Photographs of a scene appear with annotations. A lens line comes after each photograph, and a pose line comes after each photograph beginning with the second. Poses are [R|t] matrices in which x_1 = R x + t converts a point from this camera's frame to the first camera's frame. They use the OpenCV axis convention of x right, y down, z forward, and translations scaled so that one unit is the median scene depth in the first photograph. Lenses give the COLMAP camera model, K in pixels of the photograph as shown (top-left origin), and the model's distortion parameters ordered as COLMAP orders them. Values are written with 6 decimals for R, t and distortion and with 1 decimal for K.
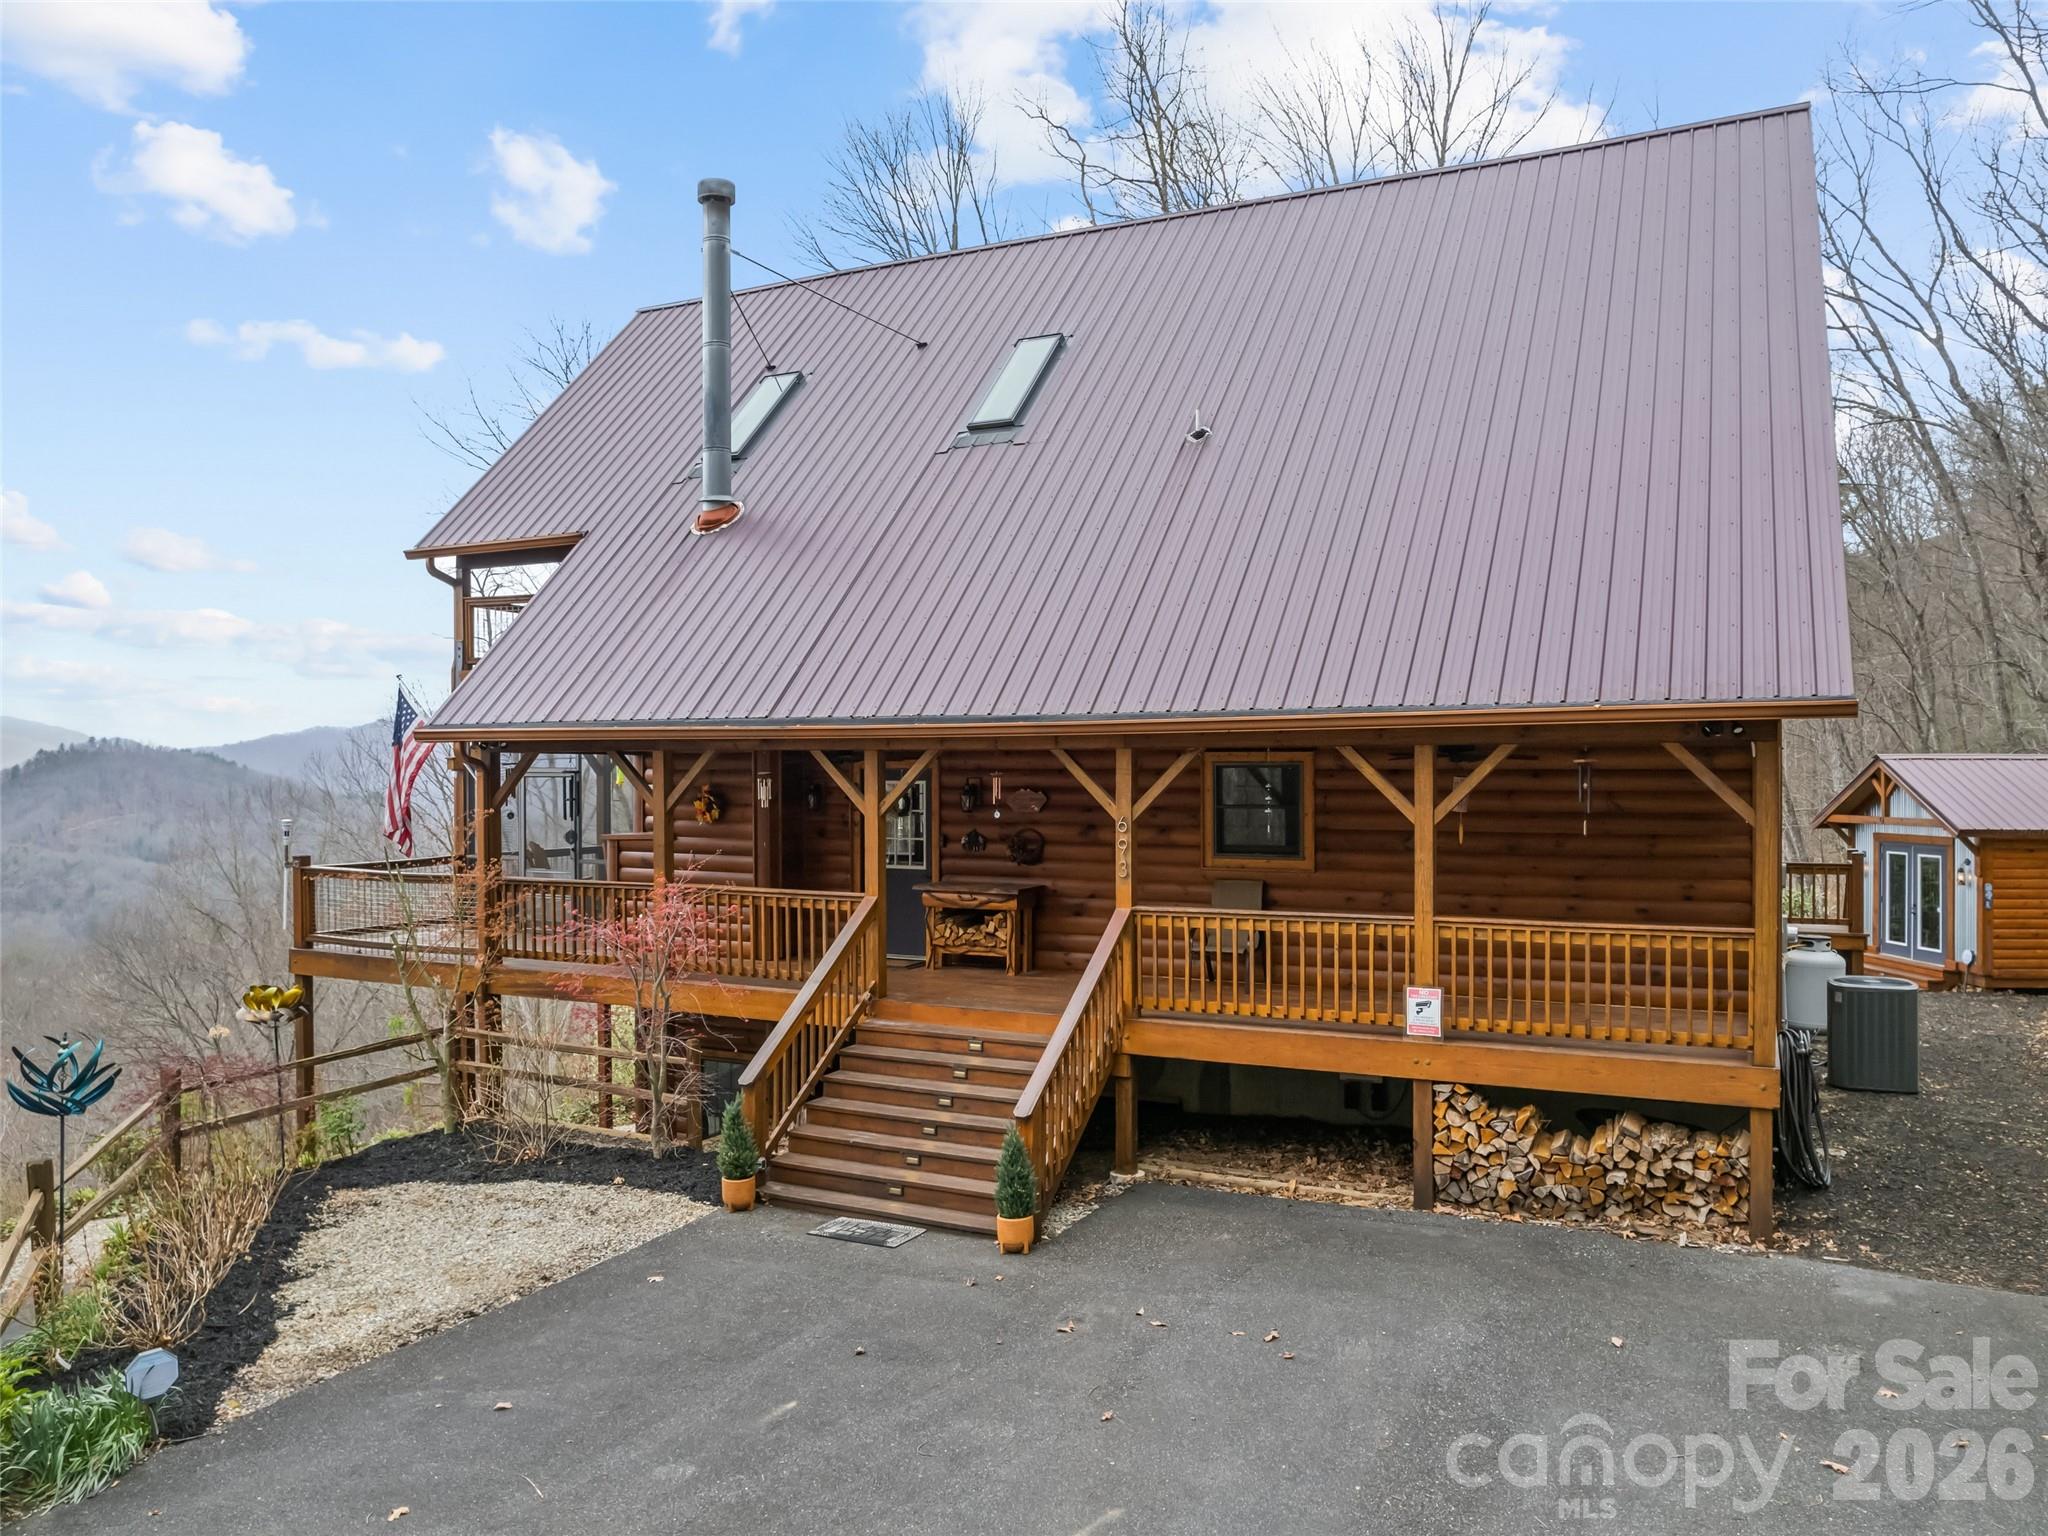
lens RADIAL K [[1469.3, 0, 1023.8], [0, 1469.3, 798.3], [0, 0, 1]] dist [-0.057573, 0.056836]
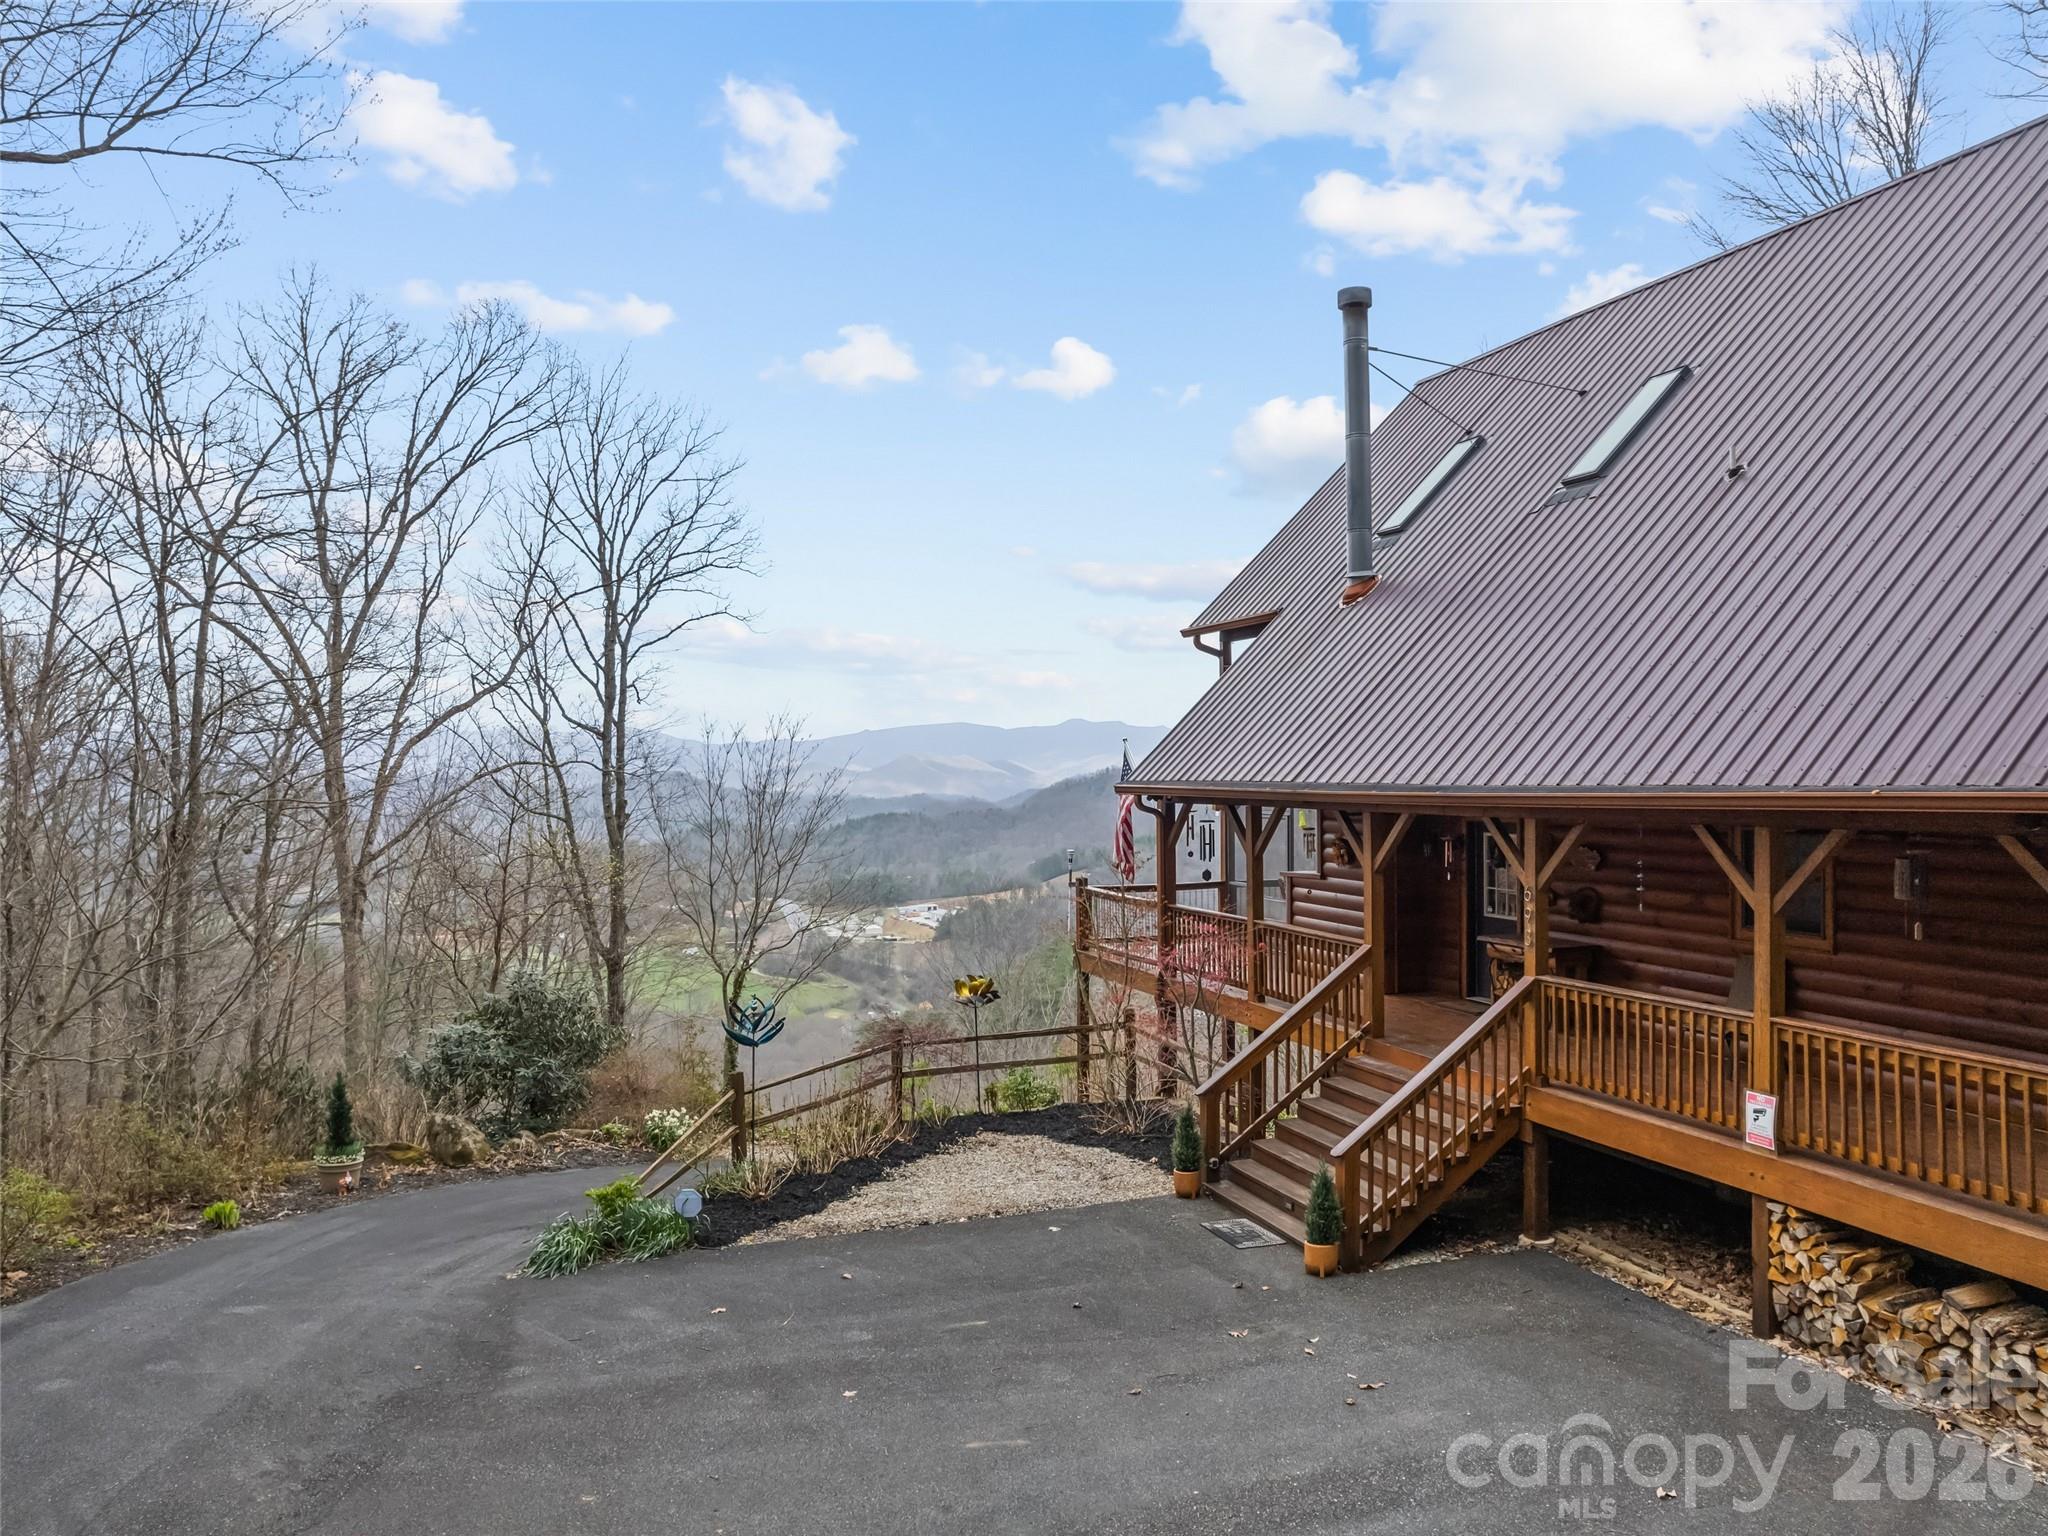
lens RADIAL K [[1469.3, 0, 1023.8], [0, 1469.3, 798.3], [0, 0, 1]] dist [-0.057573, 0.056836]
pose [[0.723050, 0.007360, -0.690757, 0.564126], [-0.008000, 0.999965, 0.002281, -0.052604], [0.690750, 0.003877, 0.723084, 0.029993]]
